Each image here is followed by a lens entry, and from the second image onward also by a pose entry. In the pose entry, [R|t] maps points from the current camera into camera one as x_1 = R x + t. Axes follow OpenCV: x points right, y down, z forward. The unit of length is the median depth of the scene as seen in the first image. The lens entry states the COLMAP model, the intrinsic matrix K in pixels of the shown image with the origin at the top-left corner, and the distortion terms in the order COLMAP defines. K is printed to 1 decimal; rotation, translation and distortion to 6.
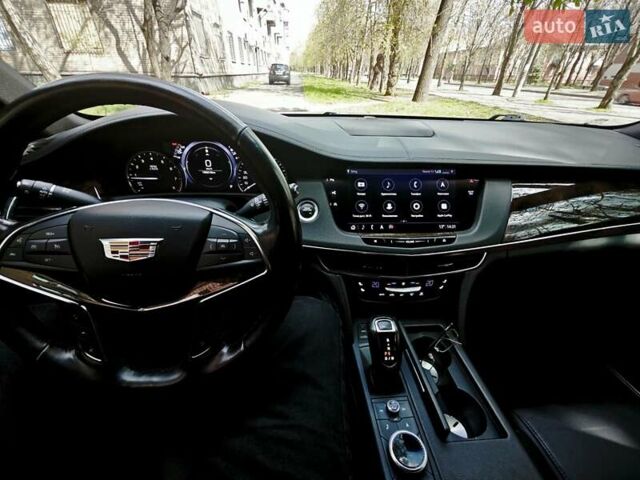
lens RADIAL K [[250.4, 0, 315.6], [0, 250.4, 240.9], [0, 0, 1]] dist [0.002064, -0.001233]
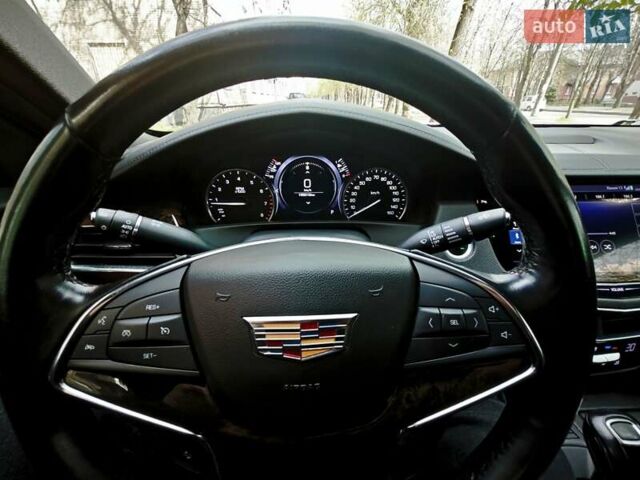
lens RADIAL K [[250.4, 0, 314.2], [0, 250.4, 241.2], [0, 0, 1]] dist [0.002064, -0.001233]
pose [[0.998715, -0.008301, -0.050003, -0.385526], [0.004103, 0.996502, -0.083472, -0.070382], [0.050521, 0.083160, 0.995255, 0.259583]]
